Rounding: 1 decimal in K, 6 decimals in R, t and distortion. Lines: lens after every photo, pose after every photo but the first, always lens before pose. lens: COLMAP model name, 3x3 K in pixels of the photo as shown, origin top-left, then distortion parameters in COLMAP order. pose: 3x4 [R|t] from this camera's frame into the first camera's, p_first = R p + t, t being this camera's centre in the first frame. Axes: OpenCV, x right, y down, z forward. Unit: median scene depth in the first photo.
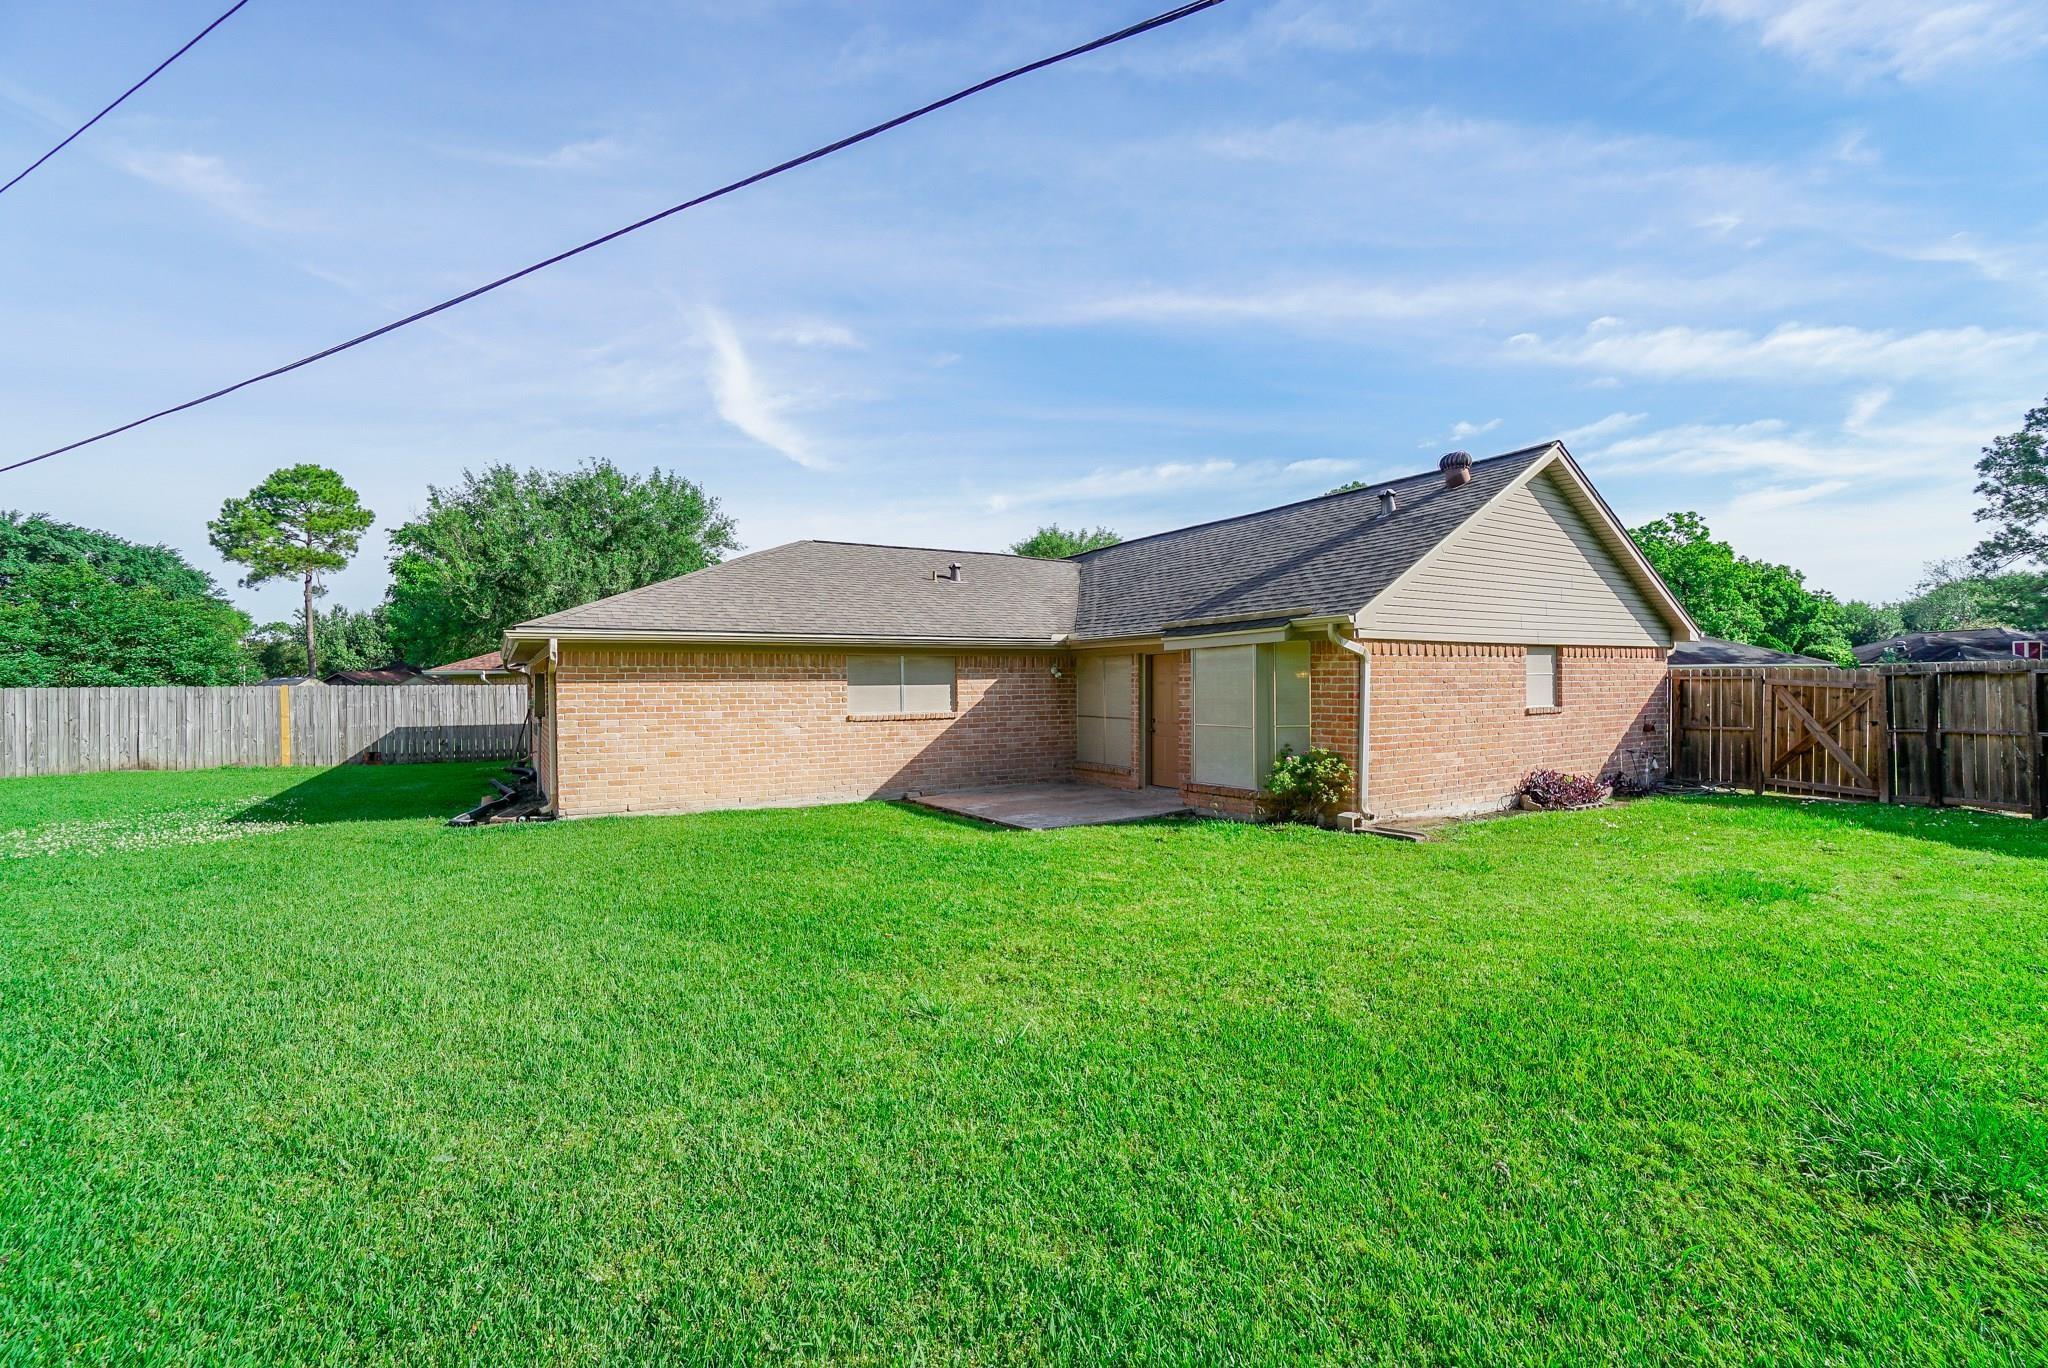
lens RADIAL K [[914.1, 0, 1042.3], [0, 914.1, 695.0], [0, 0, 1]] dist [-0.036778, 0.015514]
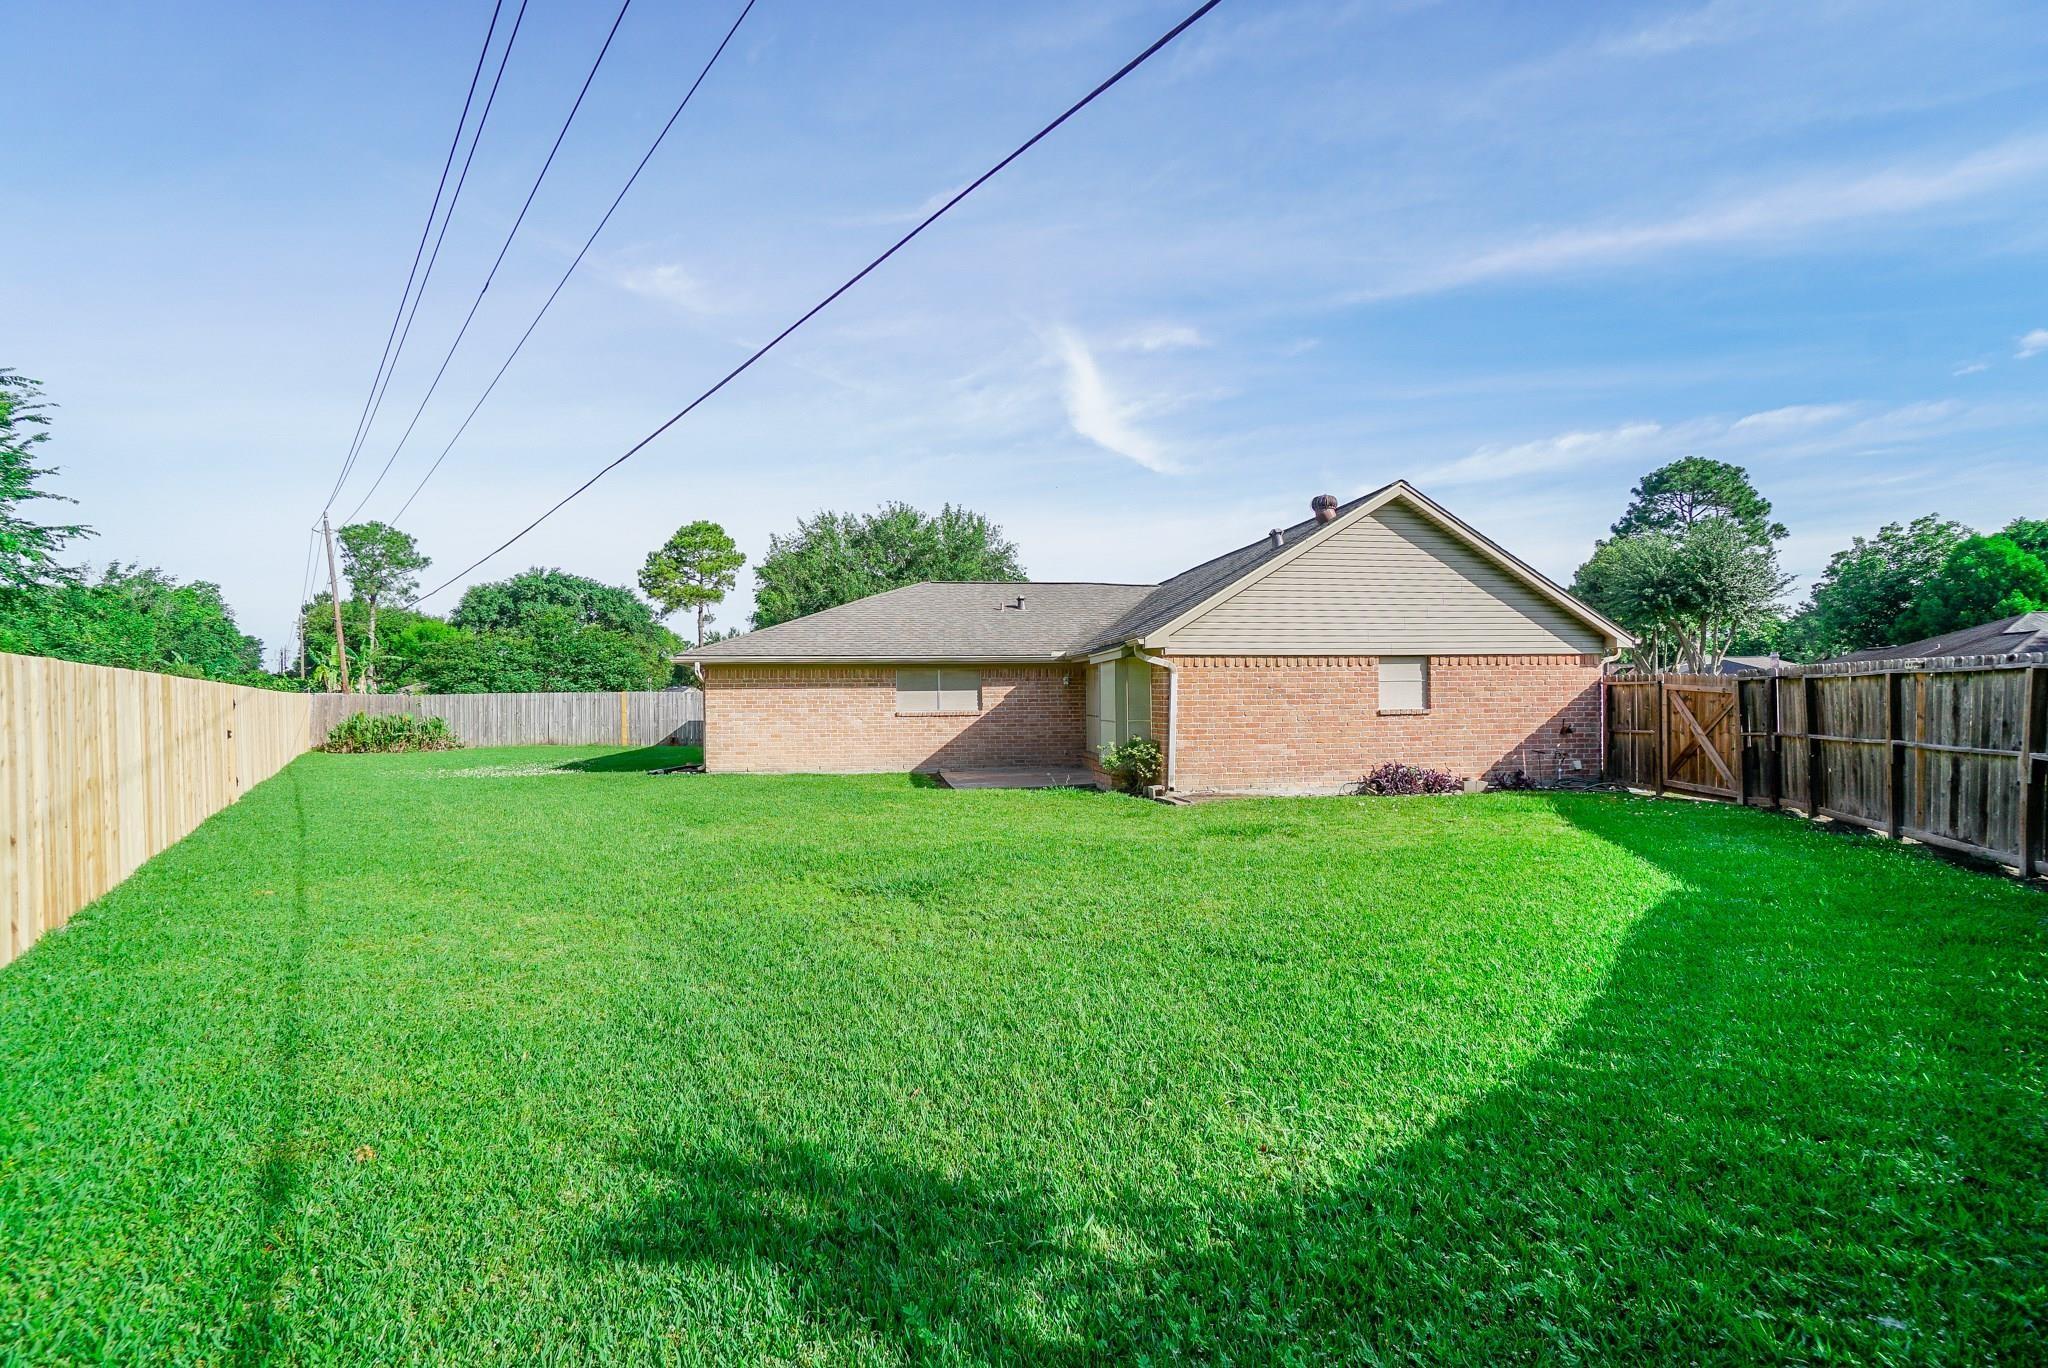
lens RADIAL K [[946.9, 0, 1043.2], [0, 946.9, 723.6], [0, 0, 1]] dist [-0.024228, 0.000636]
pose [[0.926104, 0.012050, -0.377075, 0.526657], [-0.003579, 0.999725, 0.023158, 0.005003], [0.377251, -0.020097, 0.925893, -0.263432]]
